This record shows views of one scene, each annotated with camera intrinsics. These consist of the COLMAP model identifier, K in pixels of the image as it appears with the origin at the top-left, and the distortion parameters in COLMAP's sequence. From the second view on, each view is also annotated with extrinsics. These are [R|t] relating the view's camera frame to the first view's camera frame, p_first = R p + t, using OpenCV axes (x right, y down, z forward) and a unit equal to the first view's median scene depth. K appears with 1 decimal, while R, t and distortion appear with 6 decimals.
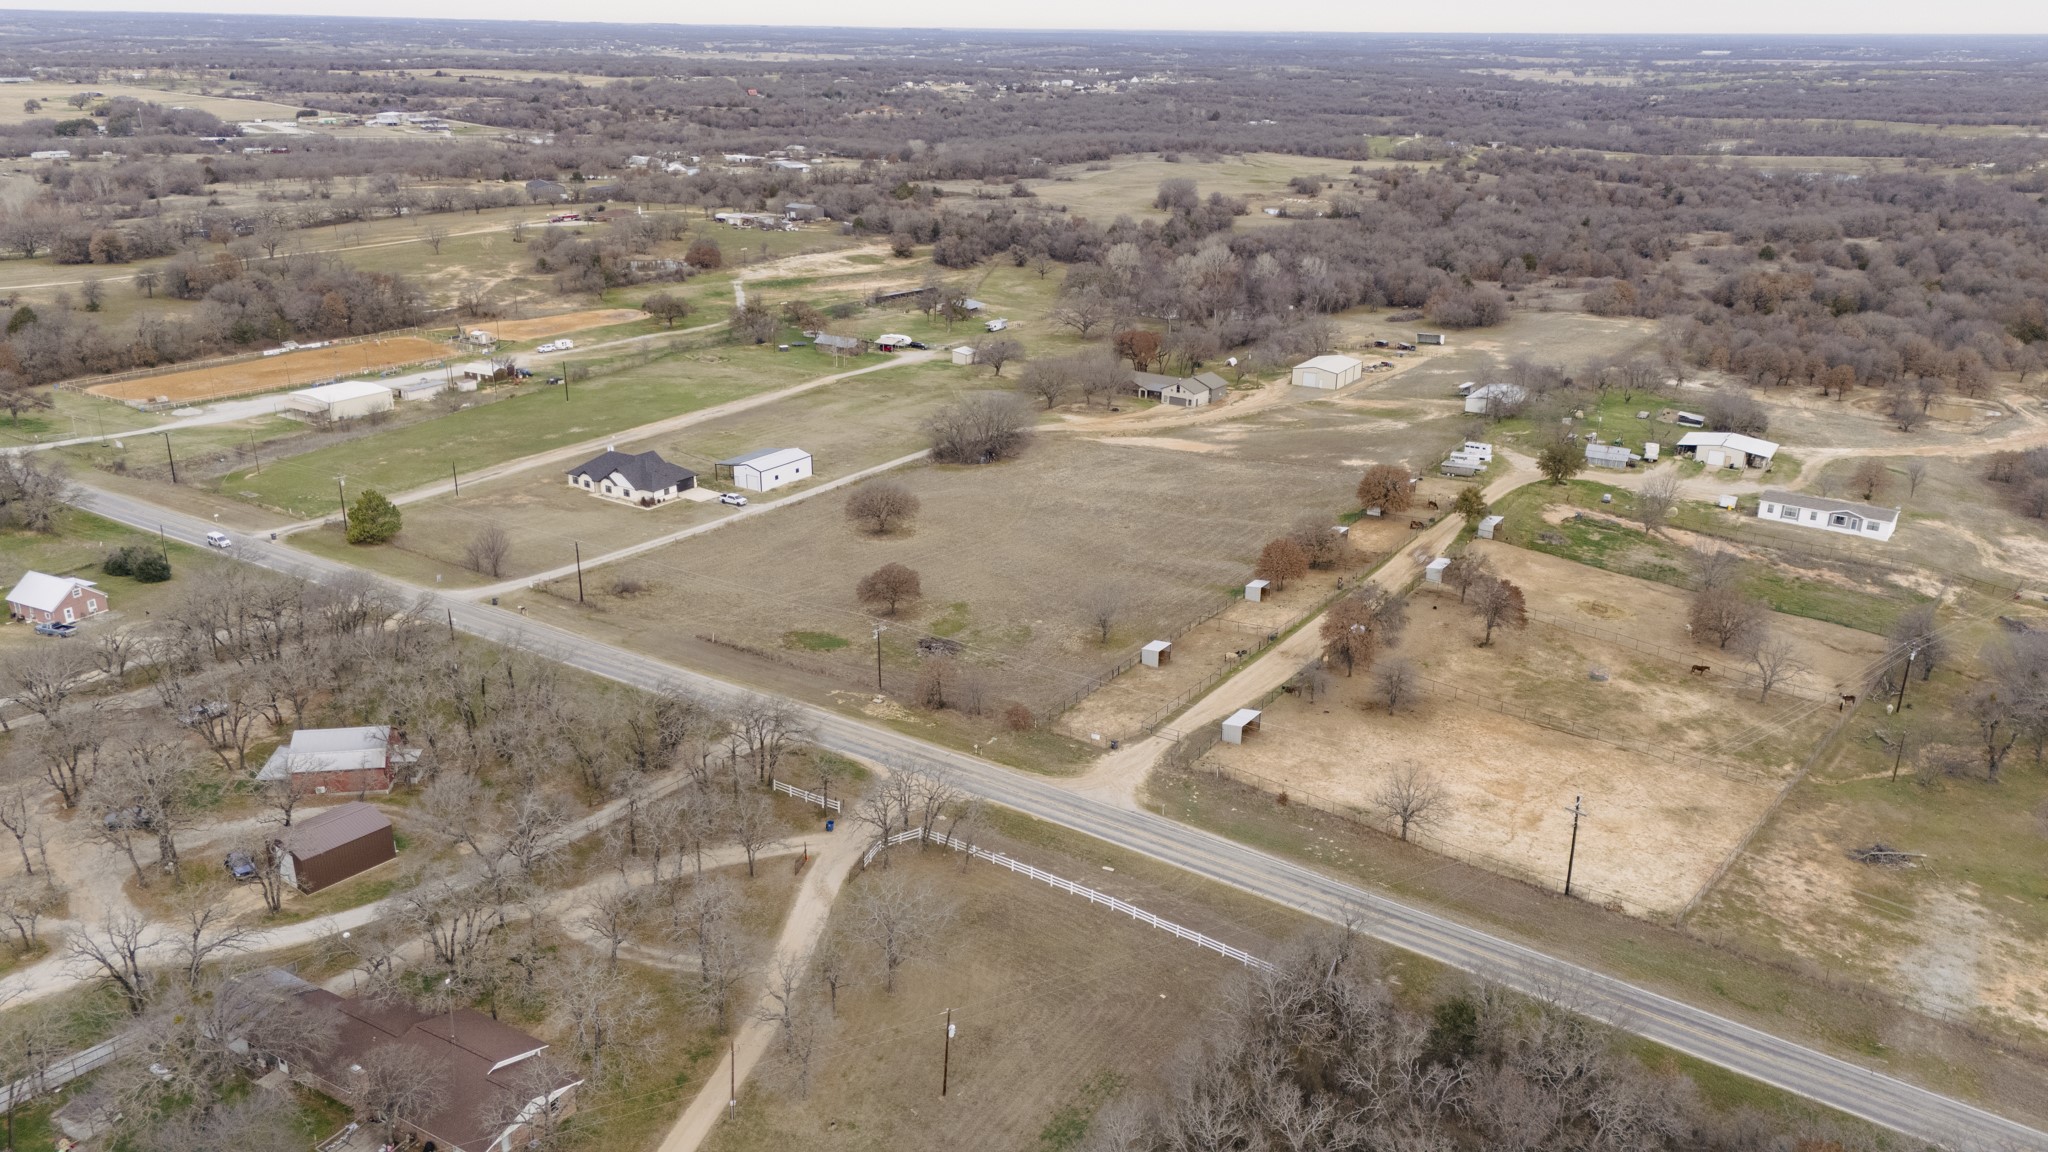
lens RADIAL K [[1494.2, 0, 1020.4], [0, 1494.2, 571.1], [0, 0, 1]] dist [0.080339, -0.075091]
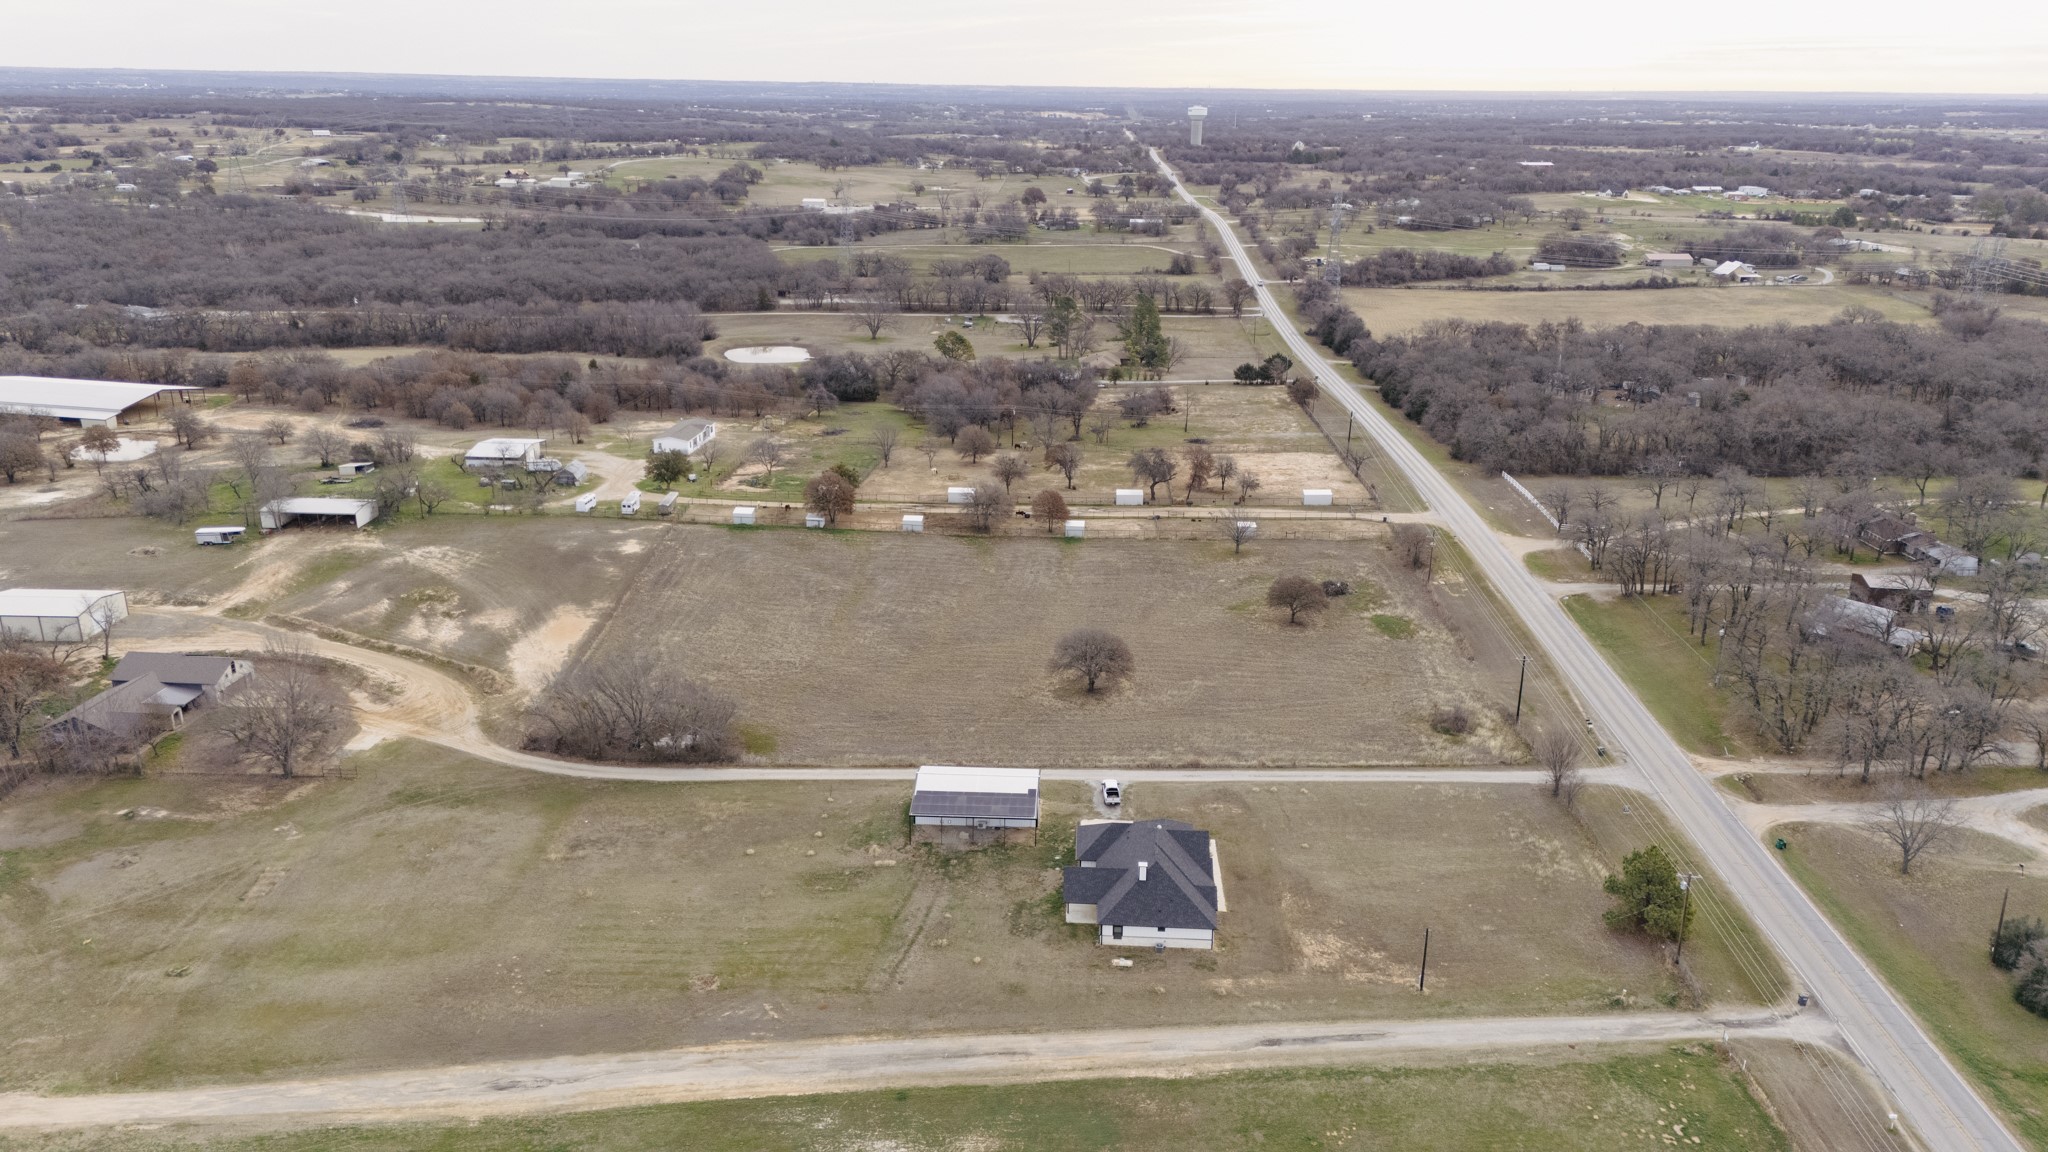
lens RADIAL K [[1494.2, 0, 1020.4], [0, 1494.2, 571.1], [0, 0, 1]] dist [0.080339, -0.075091]
pose [[-0.513793, -0.281936, 0.810265, -0.760153], [0.276950, 0.839386, 0.467685, -0.503025], [-0.811983, 0.464696, -0.353188, 1.368851]]
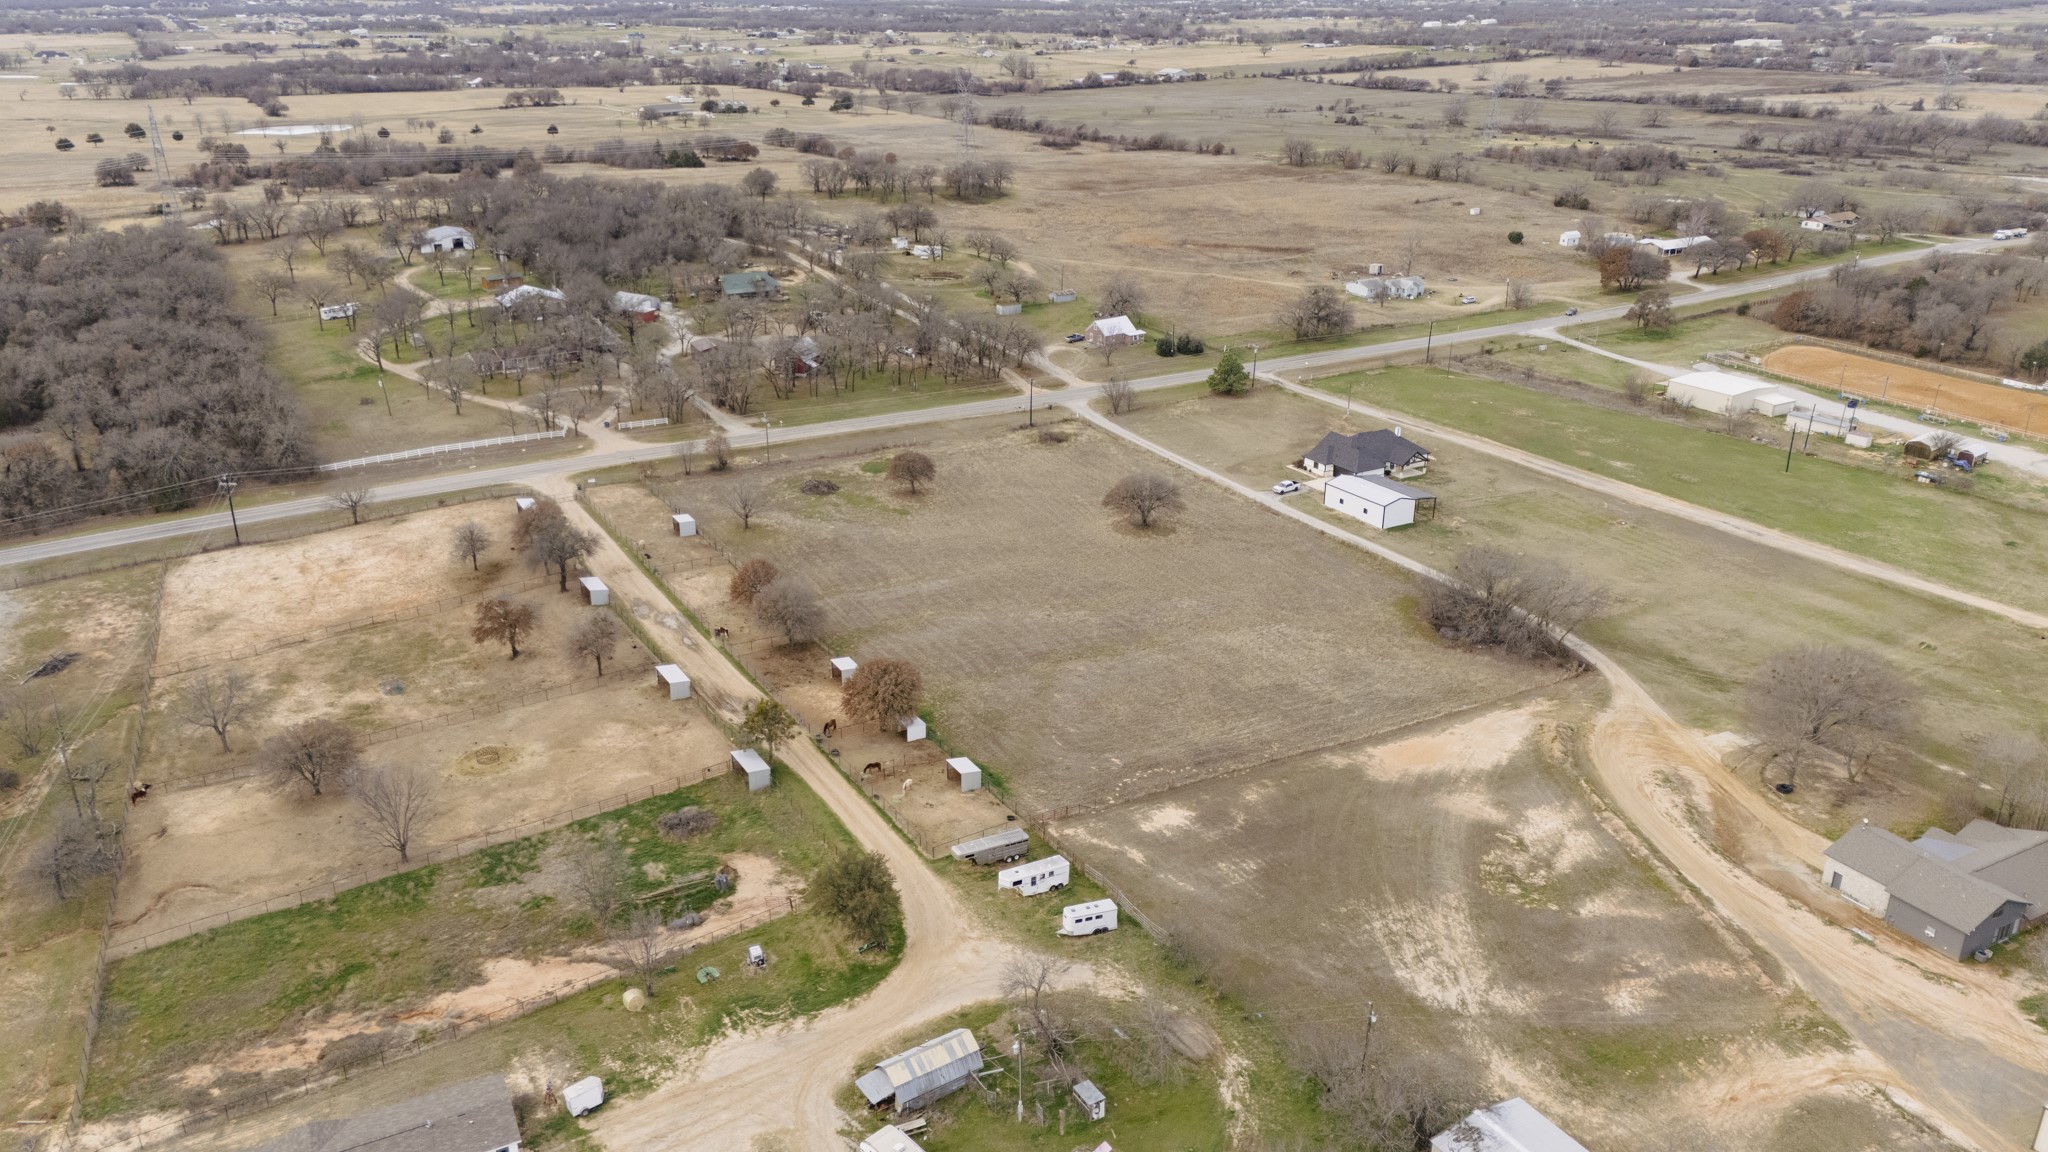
lens RADIAL K [[1494.2, 0, 1020.4], [0, 1494.2, 571.1], [0, 0, 1]] dist [0.080339, -0.075091]
pose [[-0.435625, 0.322229, -0.840476, 0.808695], [-0.313917, 0.820720, 0.477361, -0.464358], [0.843615, 0.471790, -0.256373, 1.267189]]
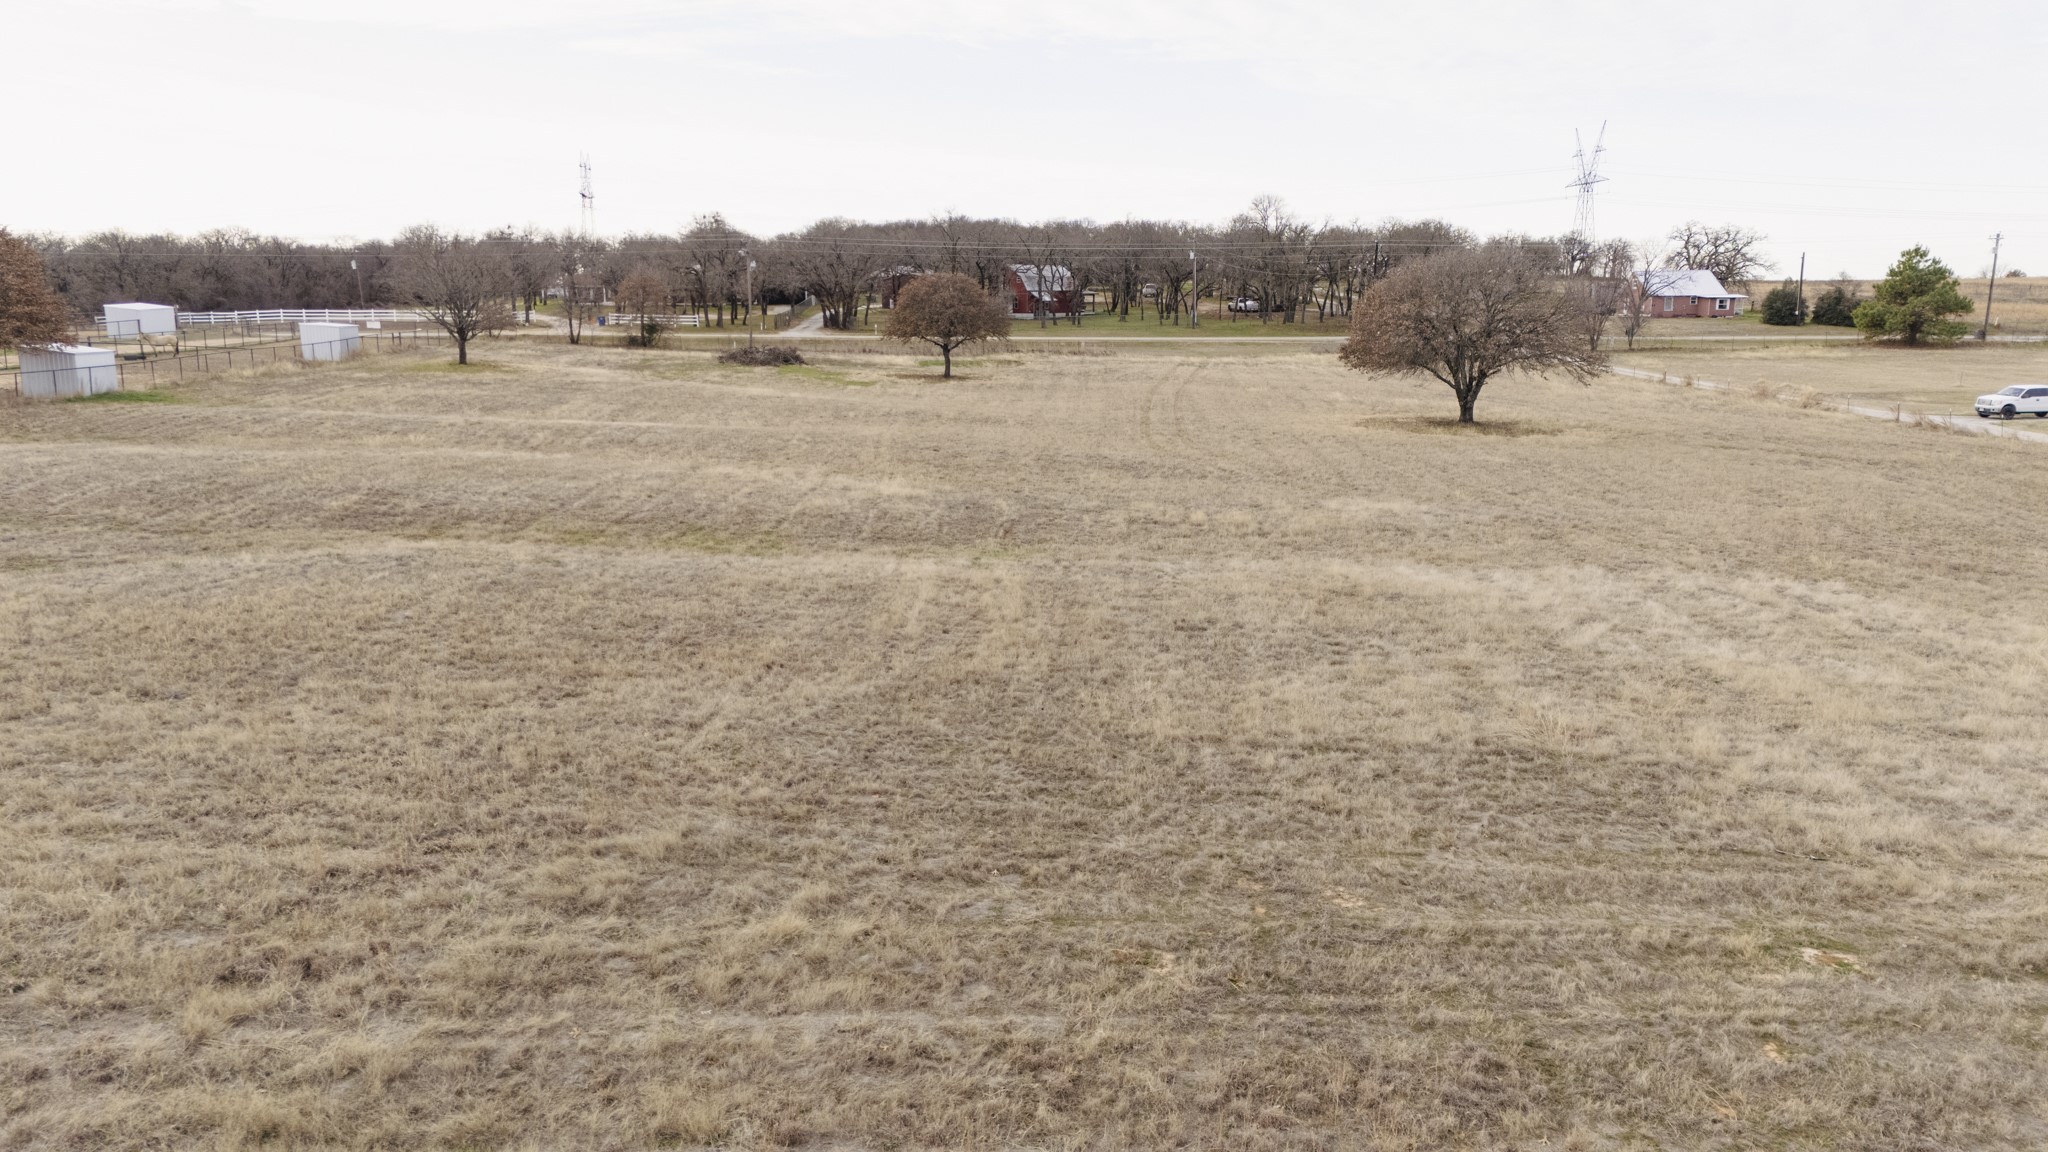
lens RADIAL K [[1495.8, 0, 1024.0], [0, 1495.8, 576.0], [0, 0, 1]] dist [0.069963, -0.071123]
pose [[-0.797113, 0.100941, -0.595333, 0.178053], [-0.212791, 0.875722, 0.433395, -0.121204], [0.565094, 0.472146, -0.676570, 1.245496]]
